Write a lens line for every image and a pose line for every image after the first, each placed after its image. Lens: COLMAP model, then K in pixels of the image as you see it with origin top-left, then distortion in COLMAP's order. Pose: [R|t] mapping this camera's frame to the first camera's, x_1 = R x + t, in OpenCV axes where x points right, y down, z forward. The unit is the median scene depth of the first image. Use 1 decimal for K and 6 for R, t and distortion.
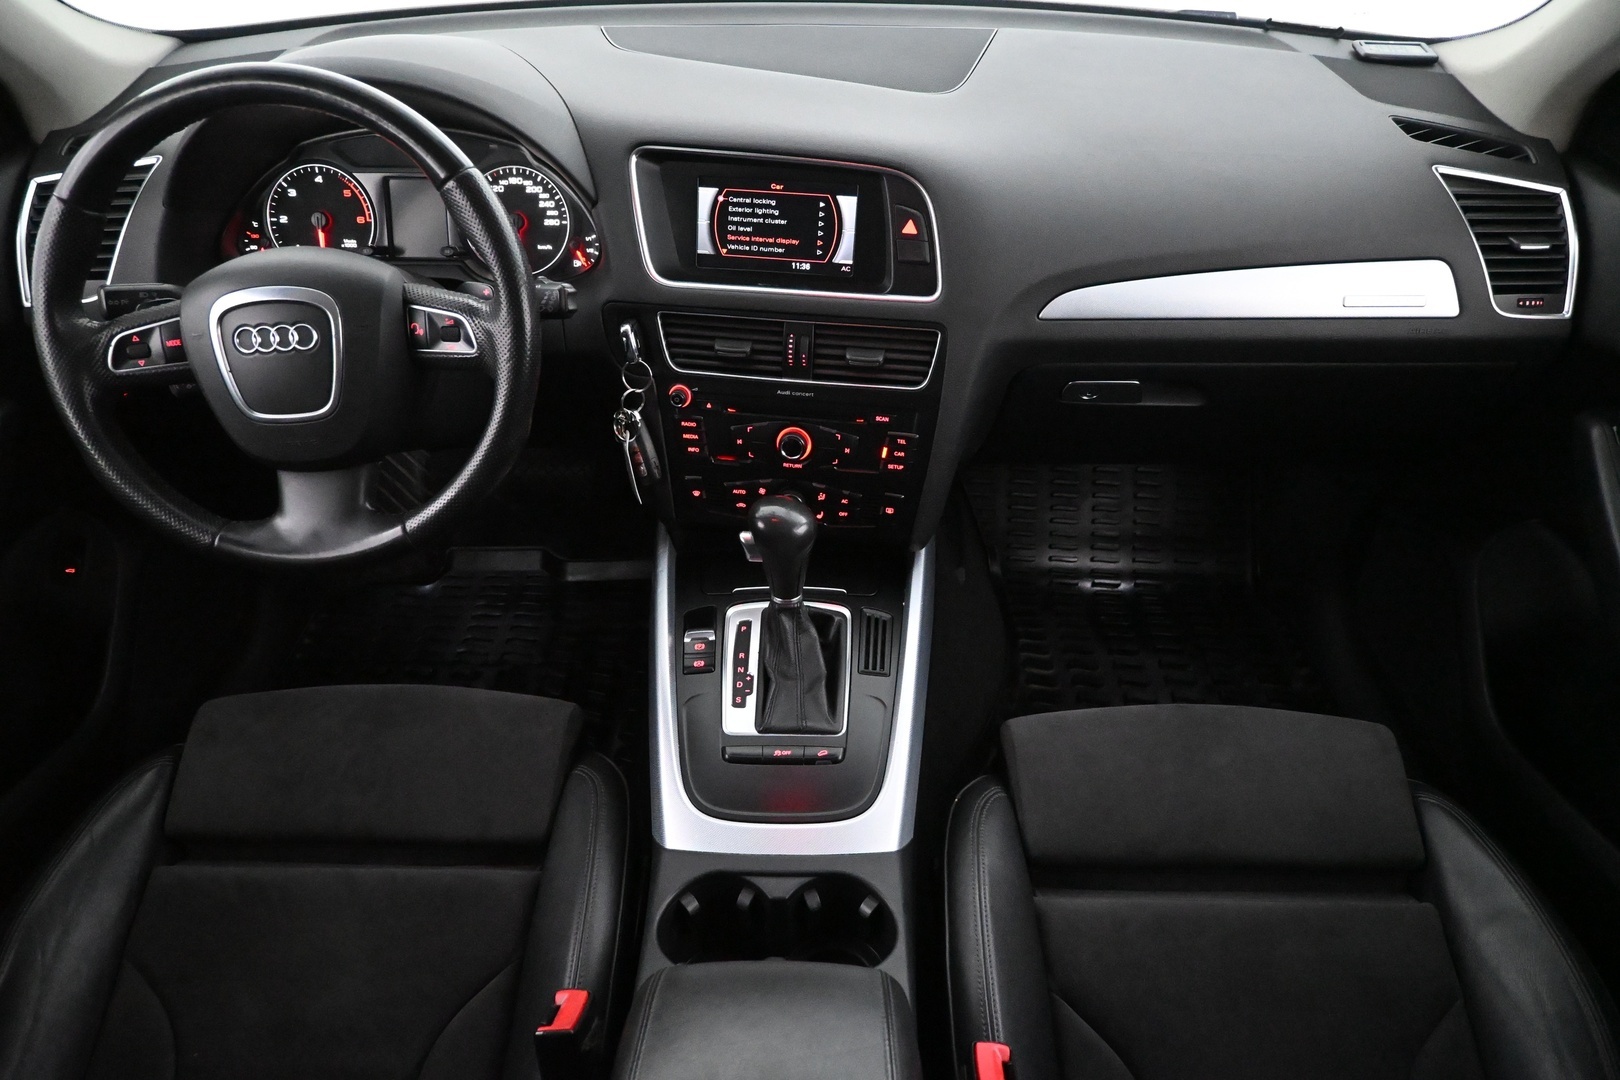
lens RADIAL K [[1087.9, 0, 811.0], [0, 1087.9, 544.0], [0, 0, 1]] dist [-0.008216, -0.001056]
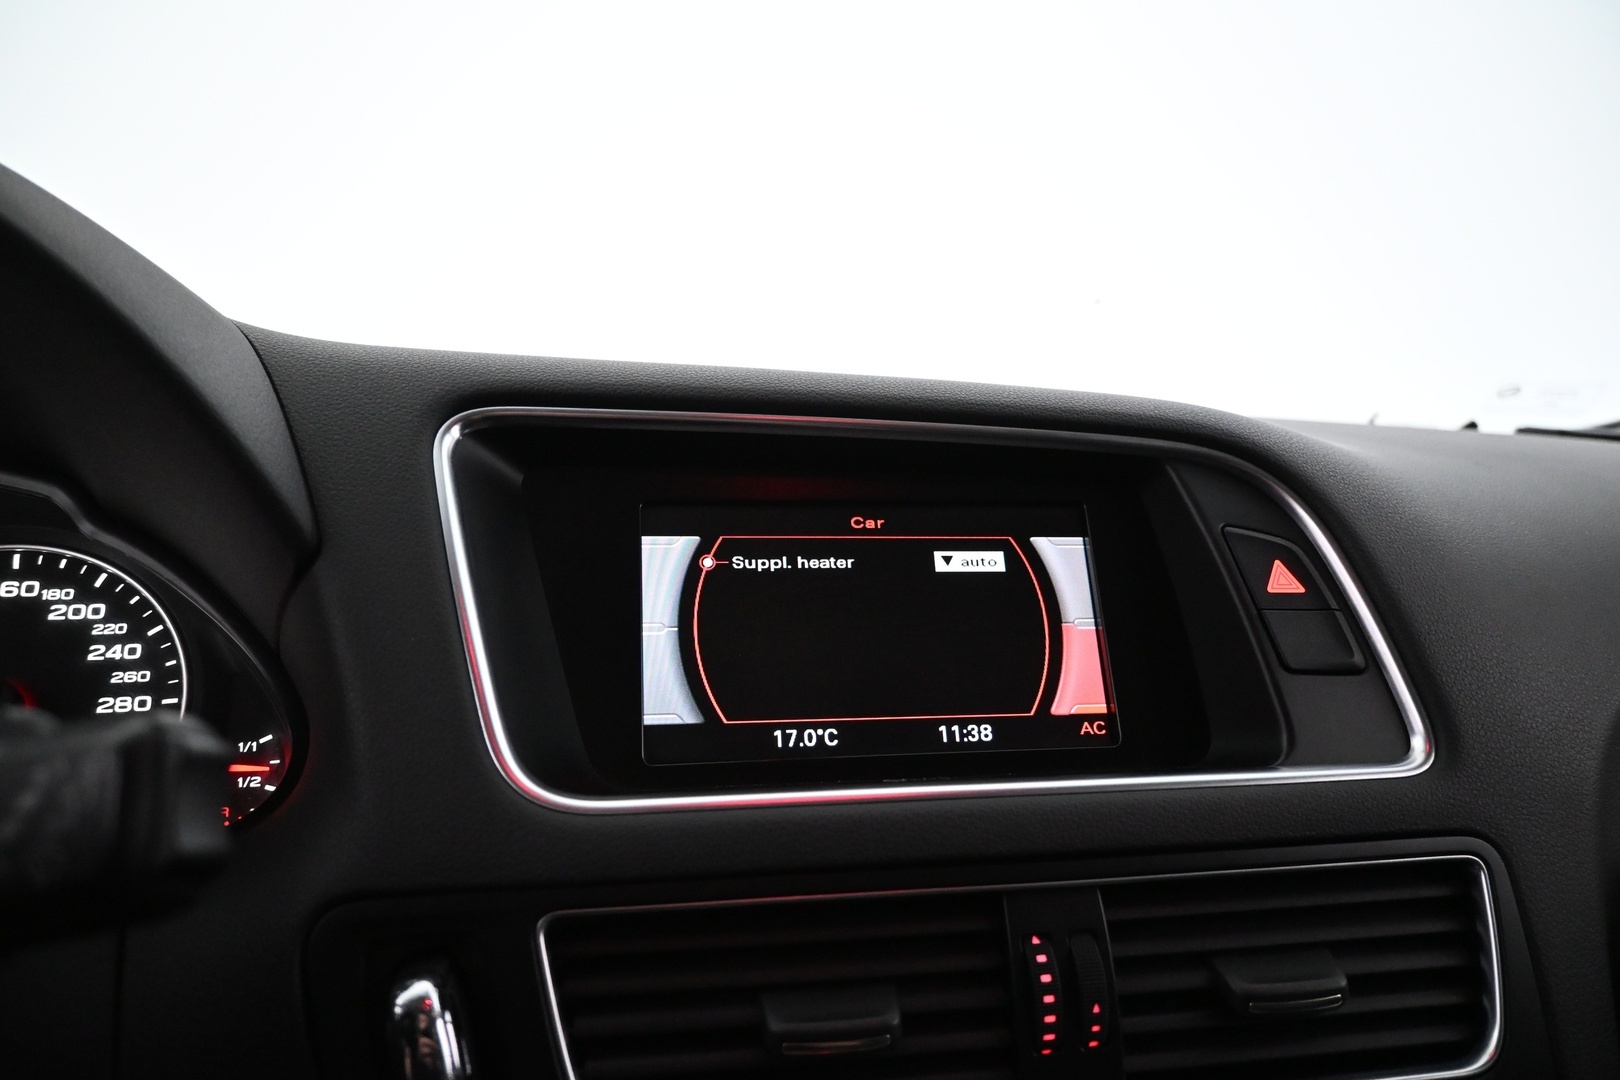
lens RADIAL K [[1104.8, 0, 810.6], [0, 1104.8, 533.7], [0, 0, 1]] dist [-0.002505, 0.001116]
pose [[0.946793, -0.006497, 0.321776, -0.163156], [0.195331, 0.806204, -0.558463, -0.125696], [-0.255789, 0.591602, 0.764578, 0.720780]]
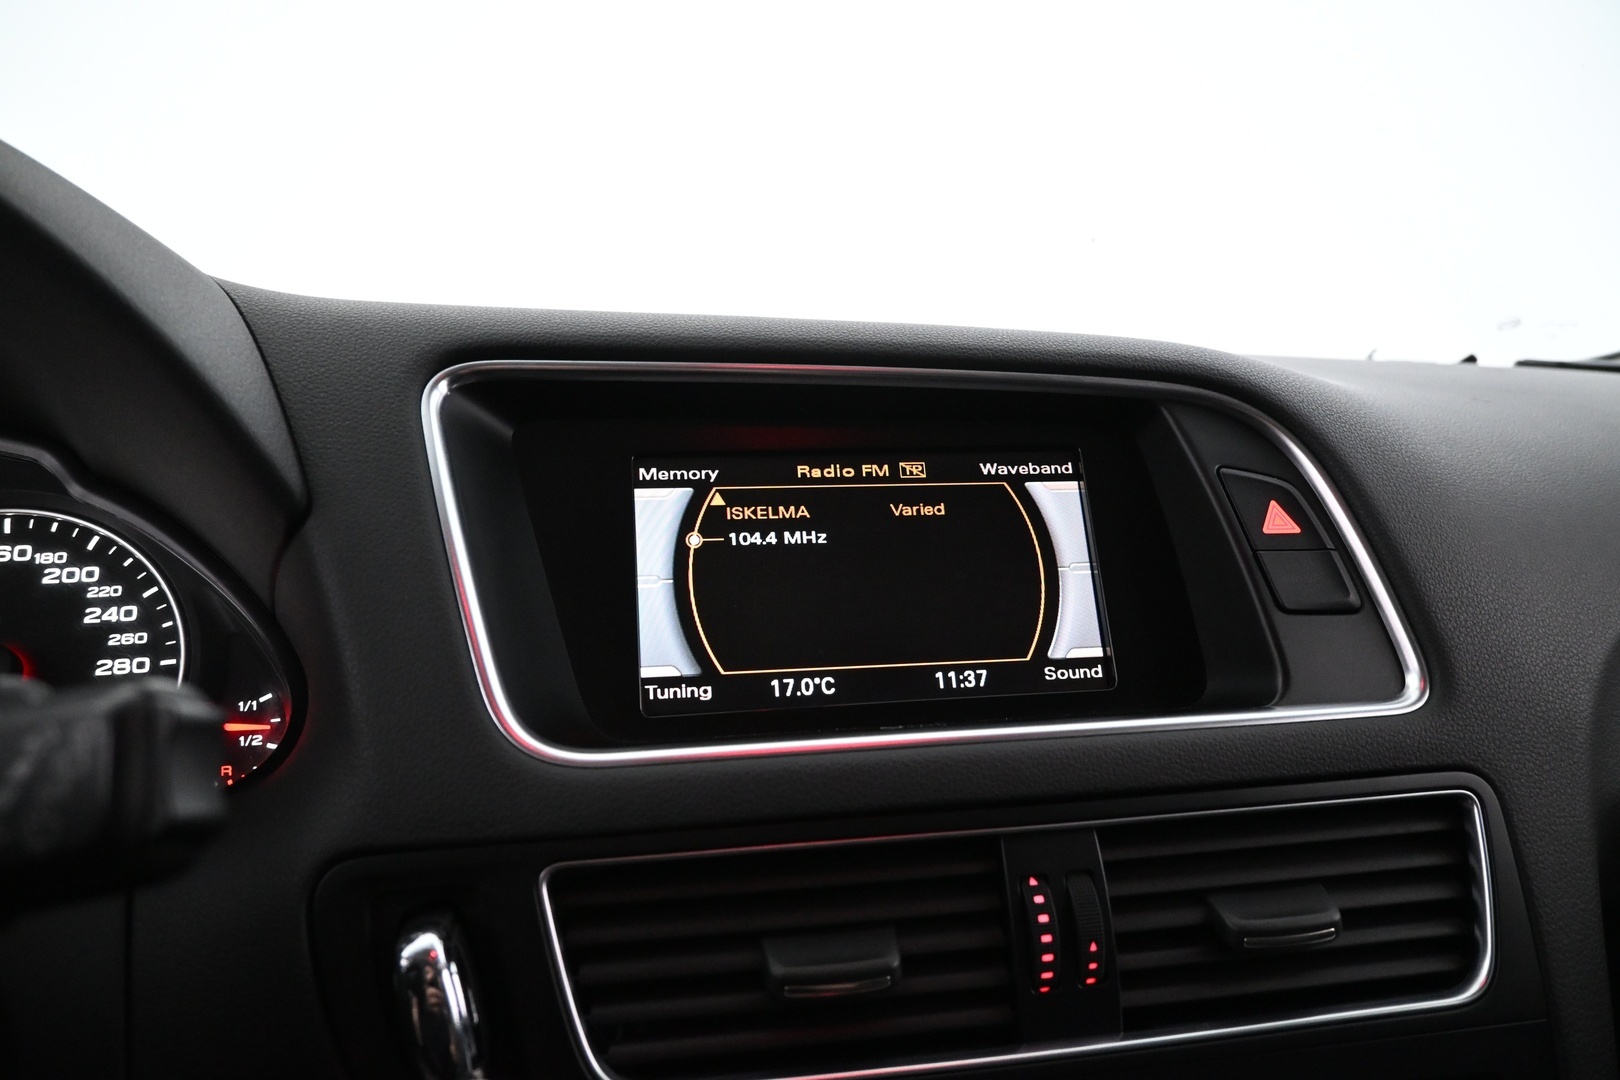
lens RADIAL K [[1104.8, 0, 810.6], [0, 1104.8, 533.7], [0, 0, 1]] dist [-0.002505, 0.001116]
pose [[0.946148, -0.040177, 0.321231, -0.161117], [0.211091, 0.828878, -0.518074, -0.127067], [-0.245446, 0.557984, 0.792723, 0.720794]]
